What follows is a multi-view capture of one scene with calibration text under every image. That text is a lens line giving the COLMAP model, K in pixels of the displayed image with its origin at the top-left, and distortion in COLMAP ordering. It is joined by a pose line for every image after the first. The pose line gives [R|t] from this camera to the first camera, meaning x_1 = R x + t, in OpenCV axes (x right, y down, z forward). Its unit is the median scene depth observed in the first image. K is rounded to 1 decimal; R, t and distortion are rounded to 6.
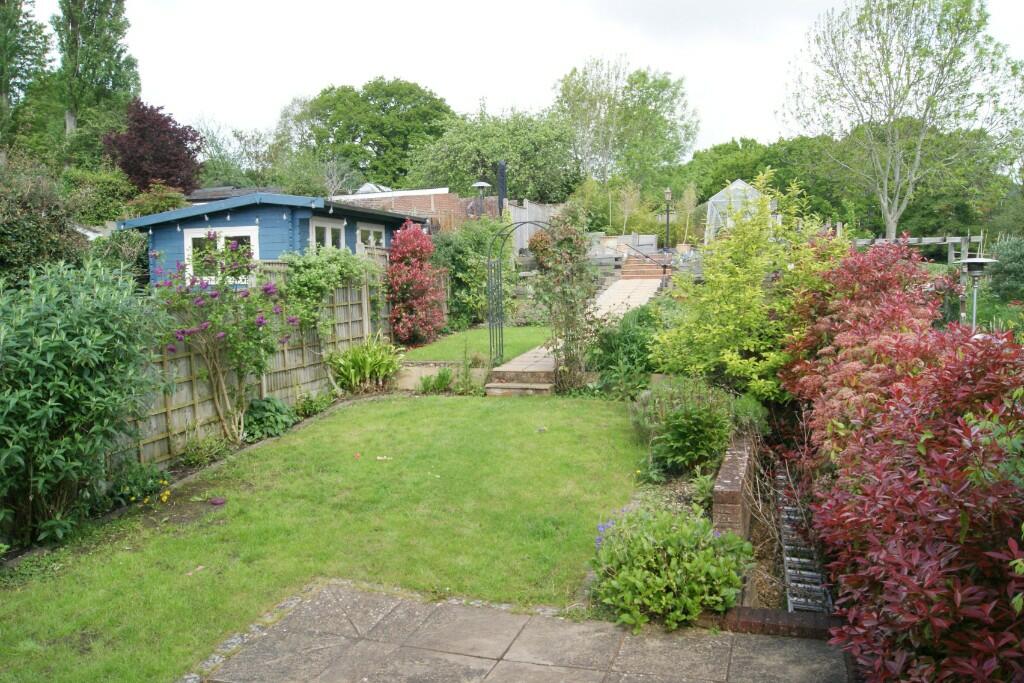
lens RADIAL K [[852.4, 0, 550.0], [0, 852.4, 339.6], [0, 0, 1]] dist [-0.090819, 0.000317]
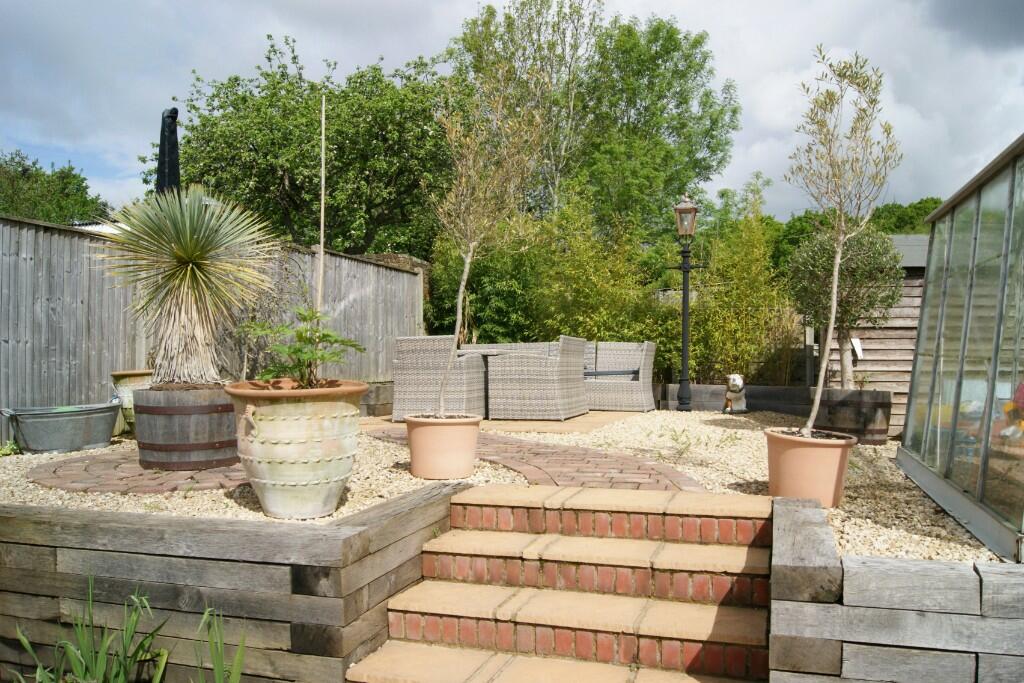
lens RADIAL K [[852.4, 0, 550.0], [0, 852.4, 339.6], [0, 0, 1]] dist [-0.090819, 0.000317]
pose [[0.999959, 0.008316, -0.003684, 0.089901], [-0.008656, 0.994474, -0.104625, -0.092100], [0.002793, 0.104653, 0.994505, 0.697639]]
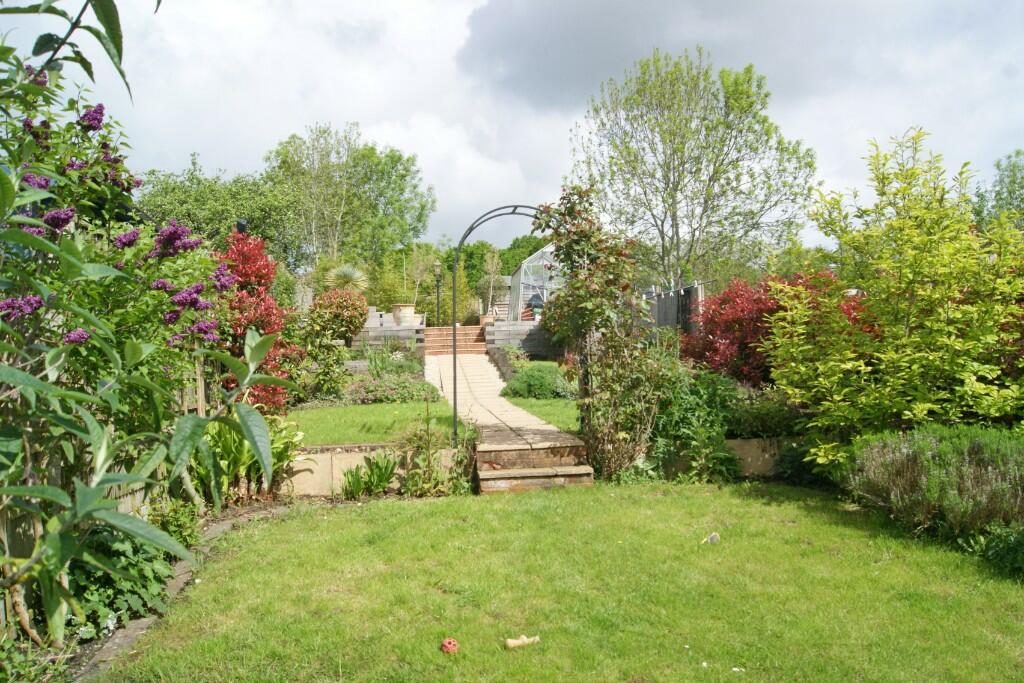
lens RADIAL K [[852.4, 0, 550.0], [0, 852.4, 339.6], [0, 0, 1]] dist [-0.090819, 0.000317]
pose [[0.920877, -0.001521, 0.389851, -0.095462], [0.052793, 0.991268, -0.120837, 0.013416], [-0.386263, 0.131857, 0.912916, 0.173895]]
